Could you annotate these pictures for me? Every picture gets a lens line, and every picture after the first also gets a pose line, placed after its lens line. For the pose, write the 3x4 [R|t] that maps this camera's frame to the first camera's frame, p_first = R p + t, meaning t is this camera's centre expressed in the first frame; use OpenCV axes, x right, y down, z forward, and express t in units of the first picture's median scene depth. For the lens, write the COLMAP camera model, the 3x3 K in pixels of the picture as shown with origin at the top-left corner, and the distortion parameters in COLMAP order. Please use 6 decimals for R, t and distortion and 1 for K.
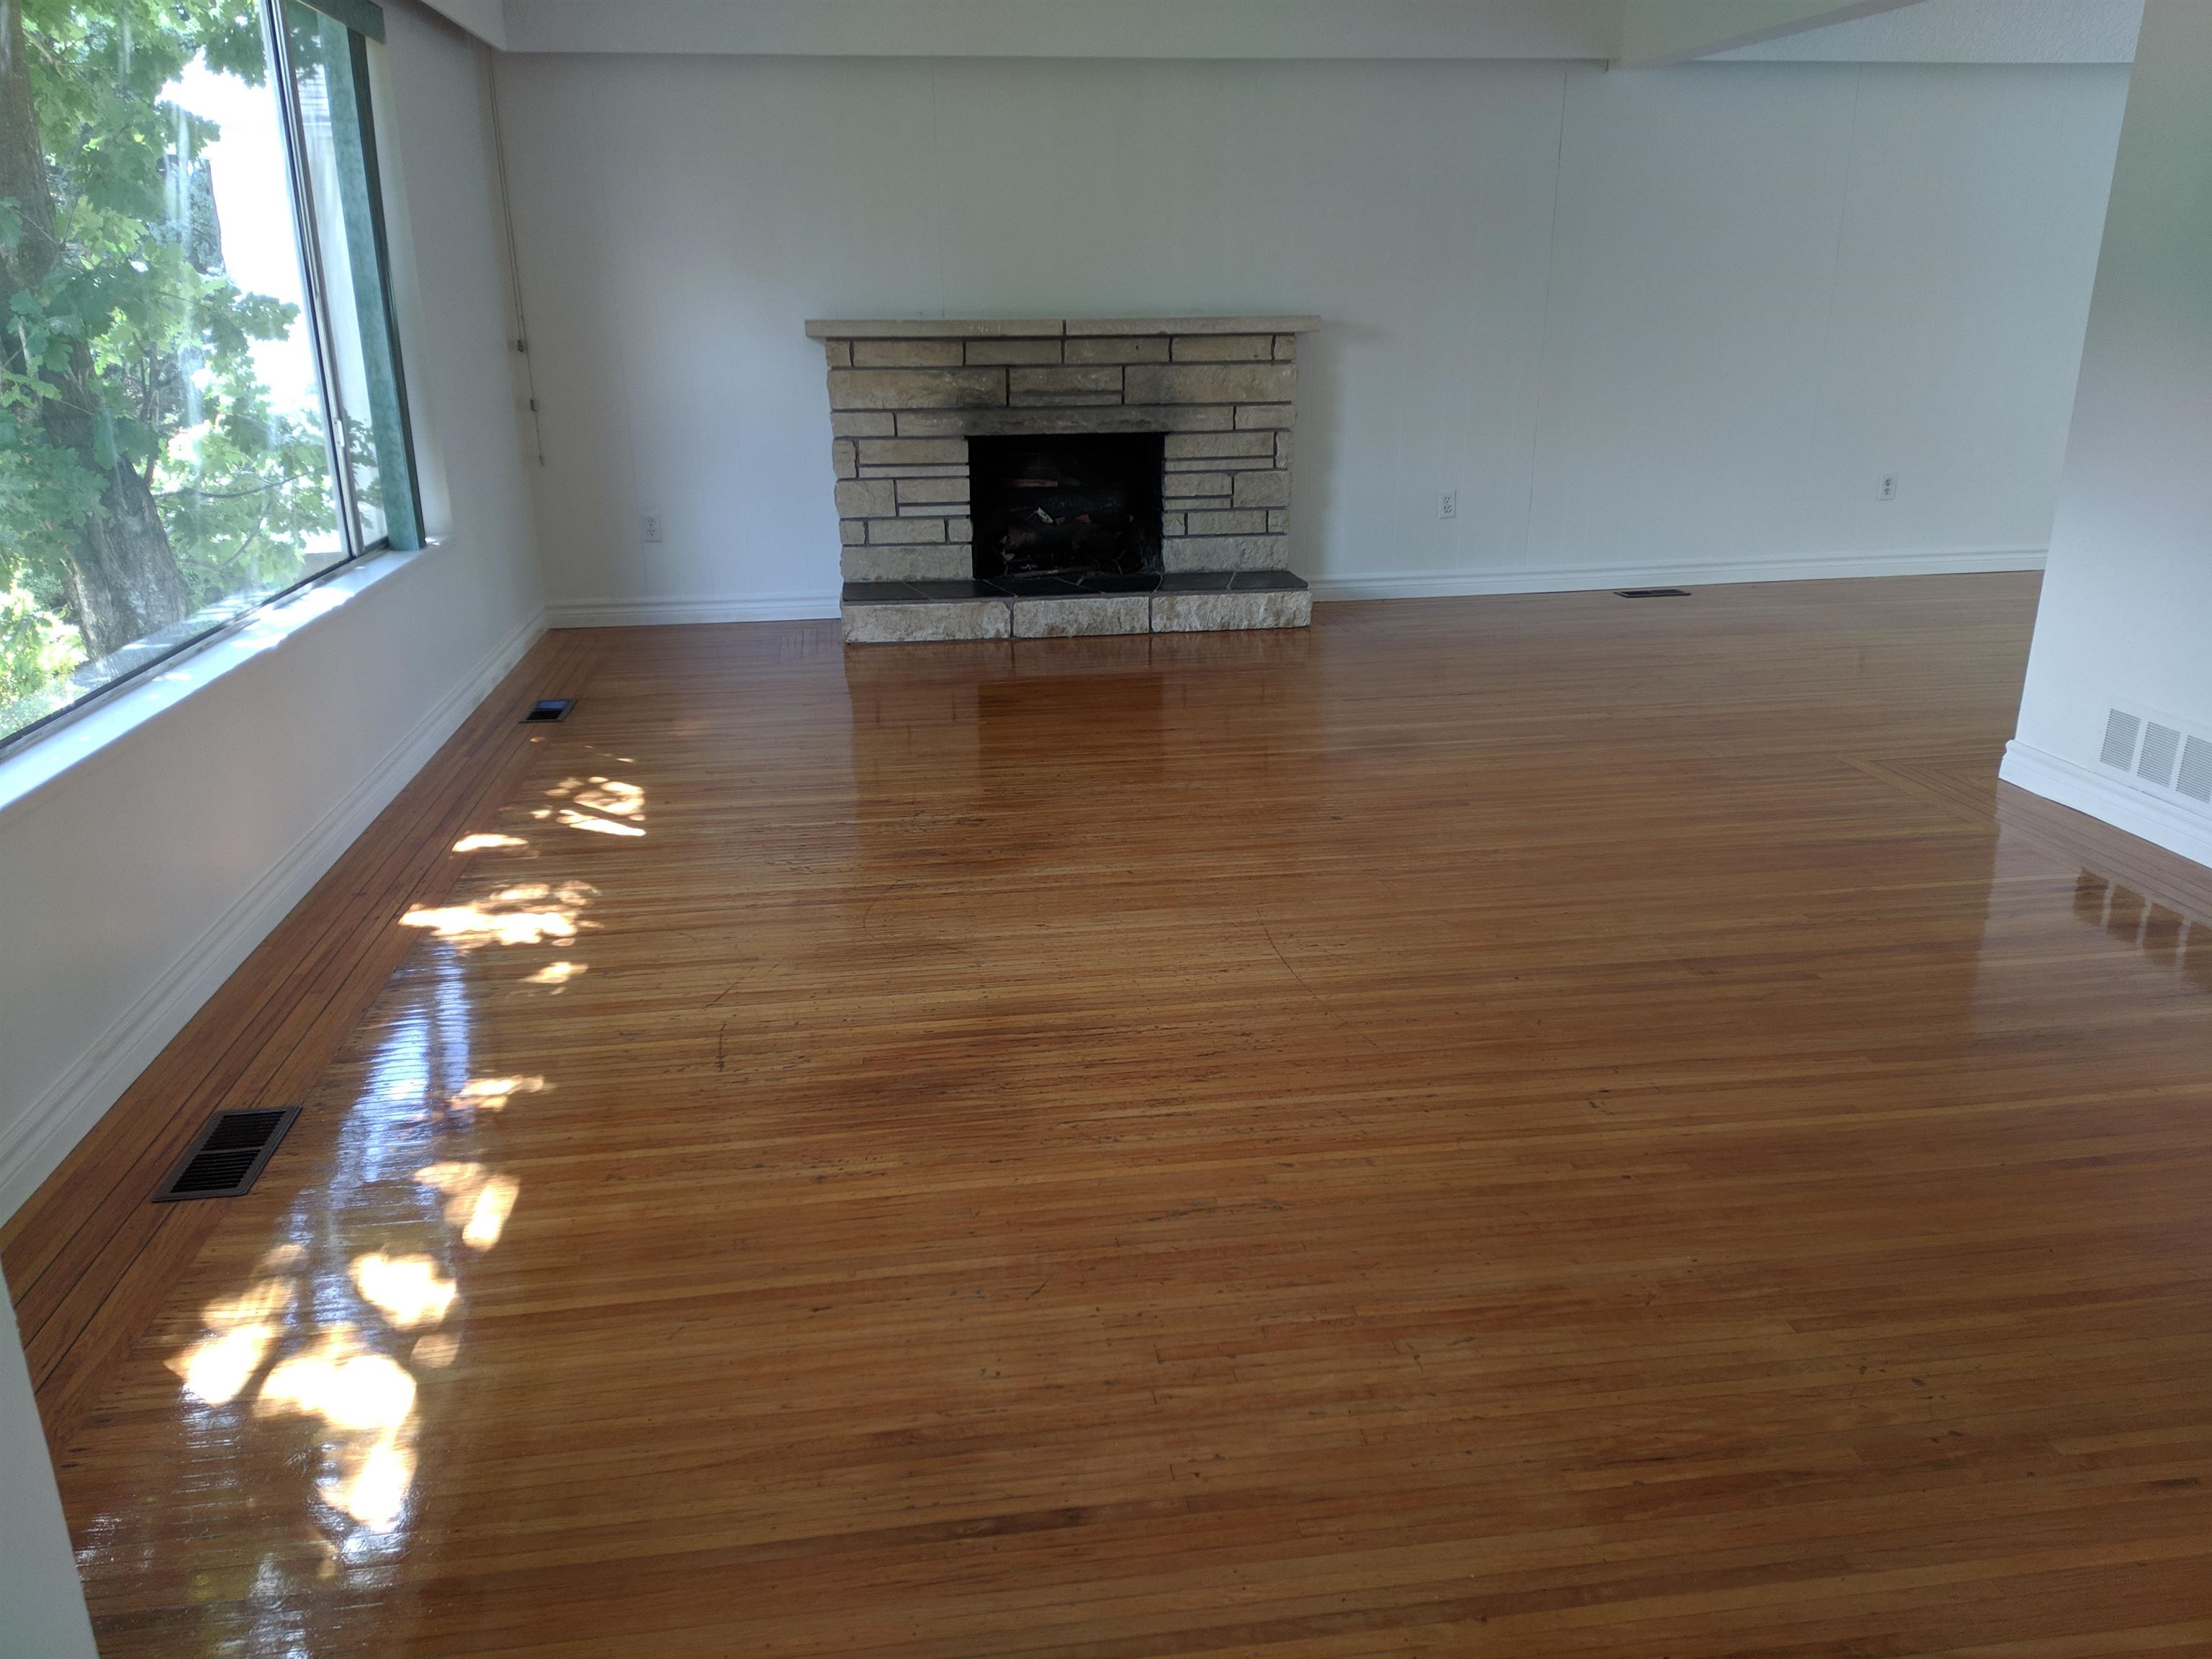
lens RADIAL K [[1631.0, 0, 1102.6], [0, 1631.0, 831.0], [0, 0, 1]] dist [0.084700, -0.023048]
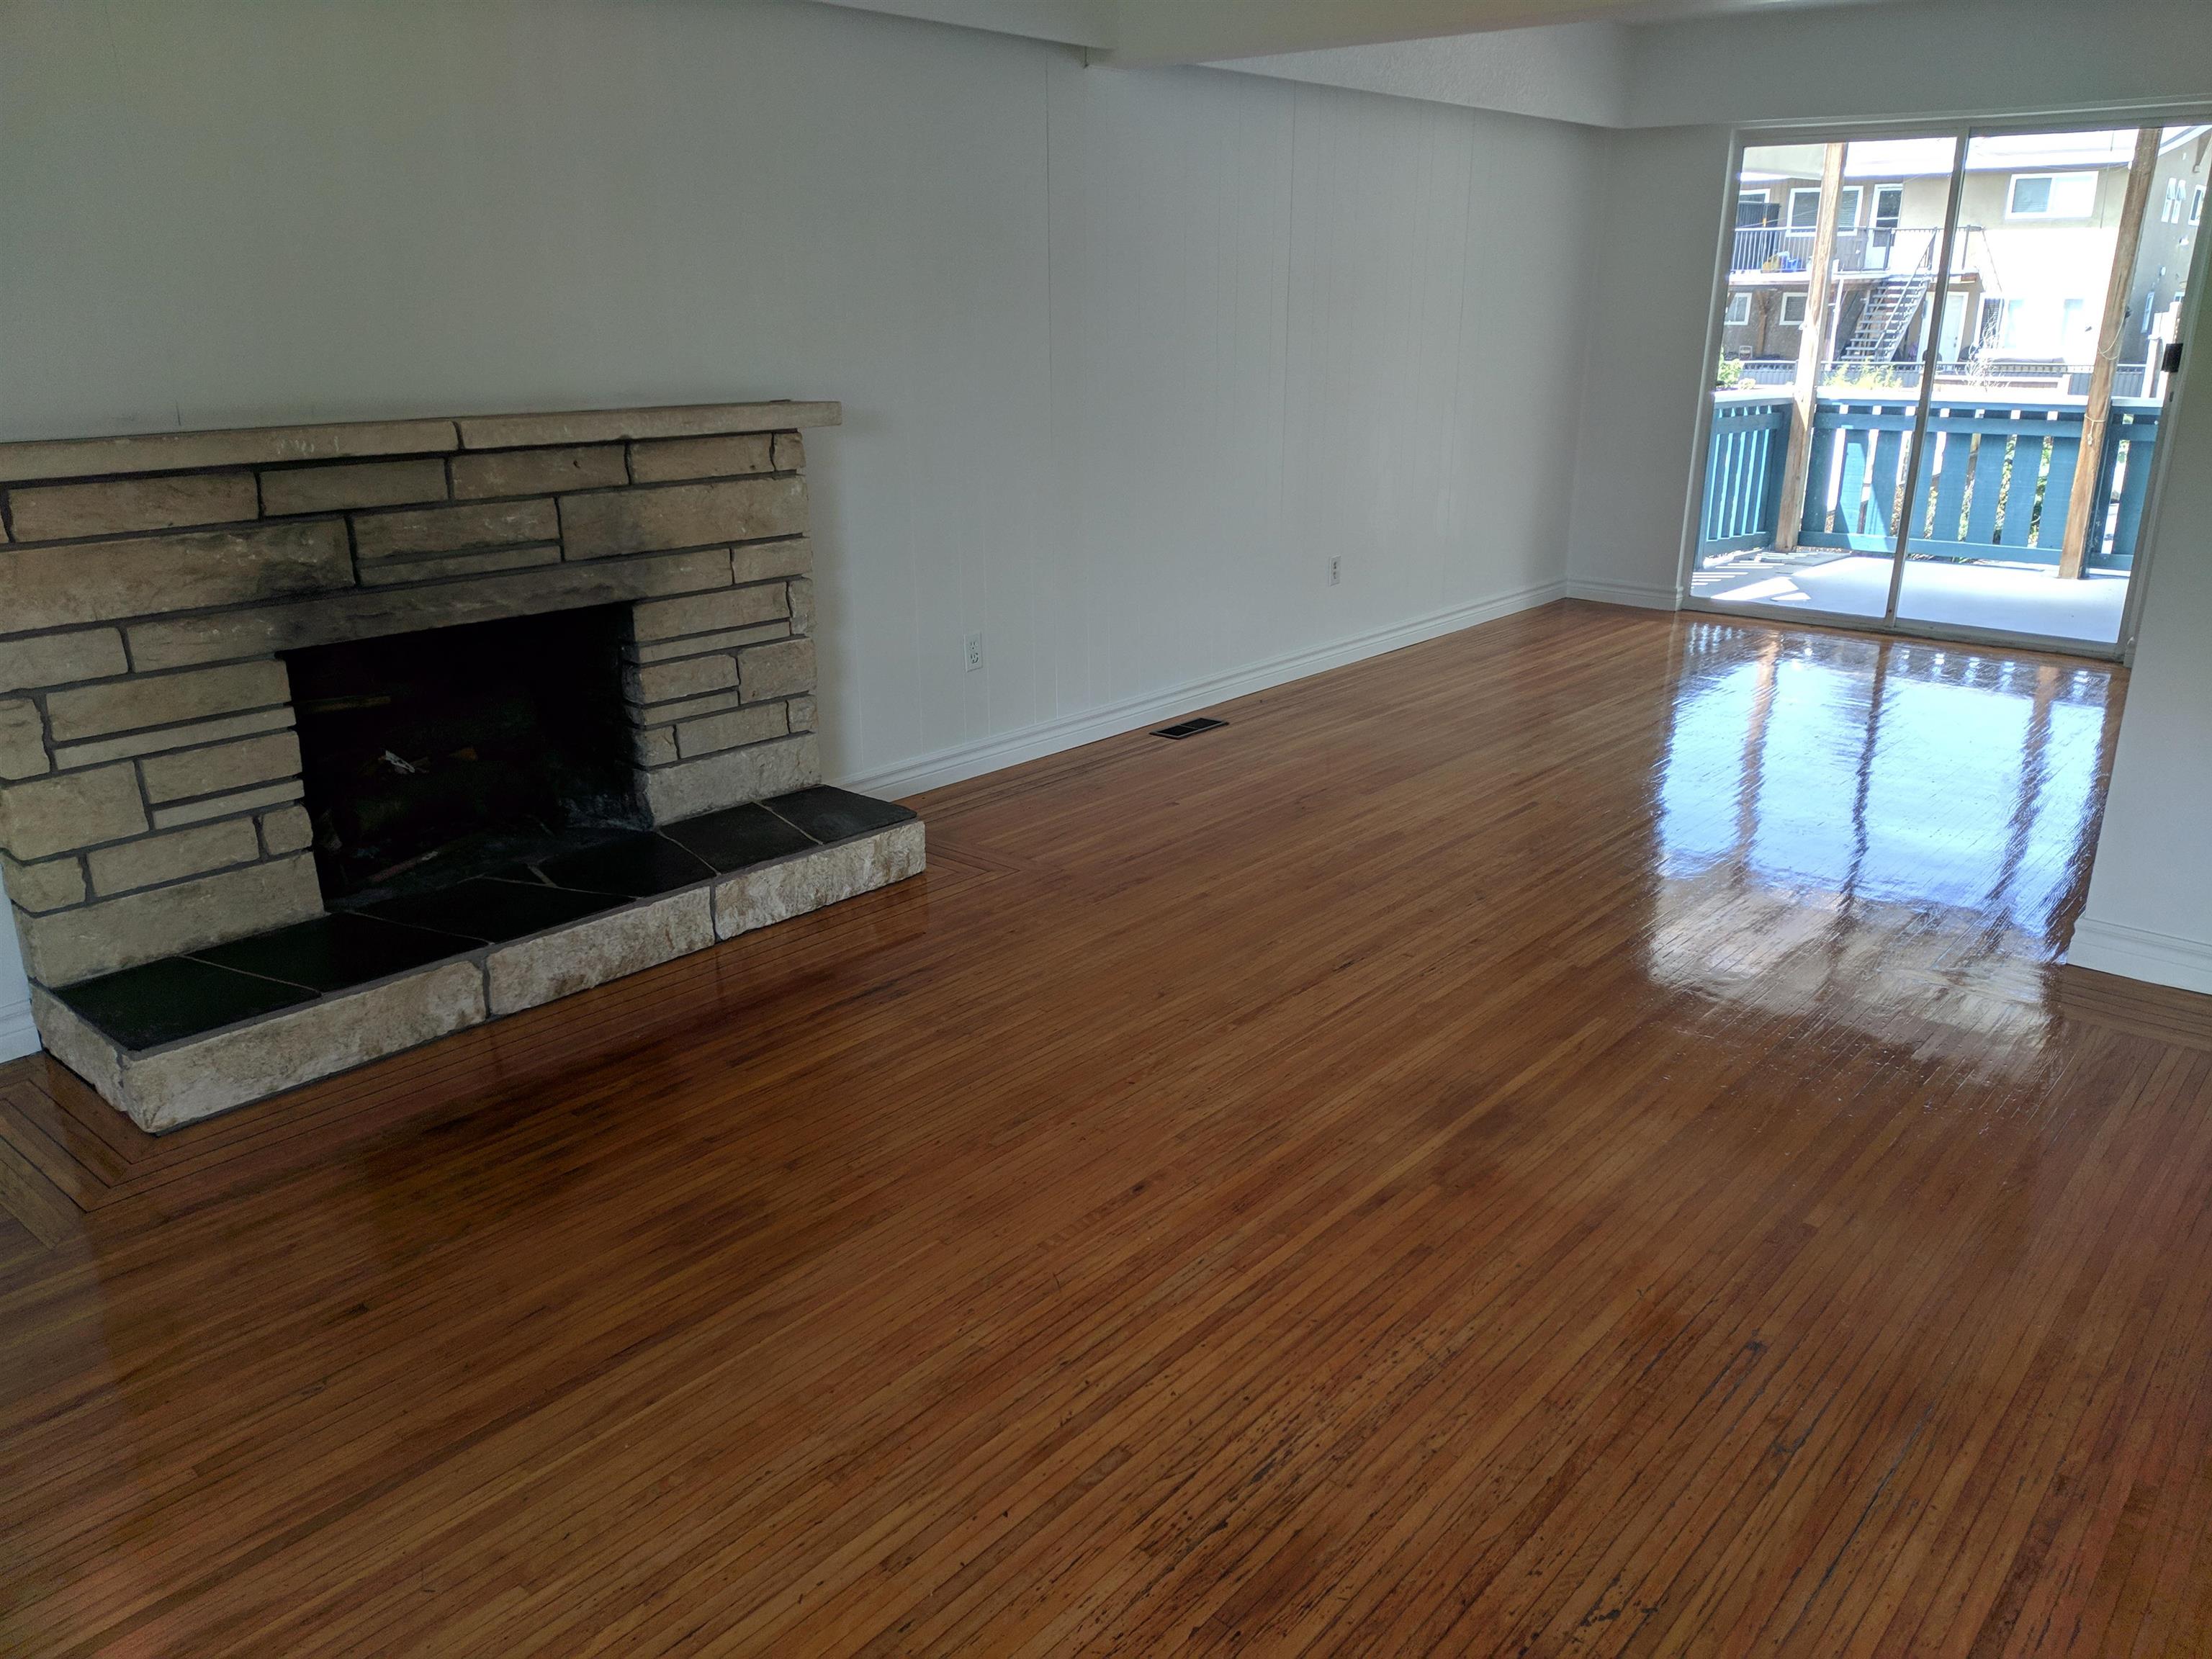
lens RADIAL K [[1631.0, 0, 1111.7], [0, 1631.0, 826.2], [0, 0, 1]] dist [0.084700, -0.023048]
pose [[0.757884, -0.195478, 0.622415, -0.218308], [0.202331, 0.977440, 0.060610, -0.167032], [-0.620221, 0.079998, 0.780337, 0.443398]]
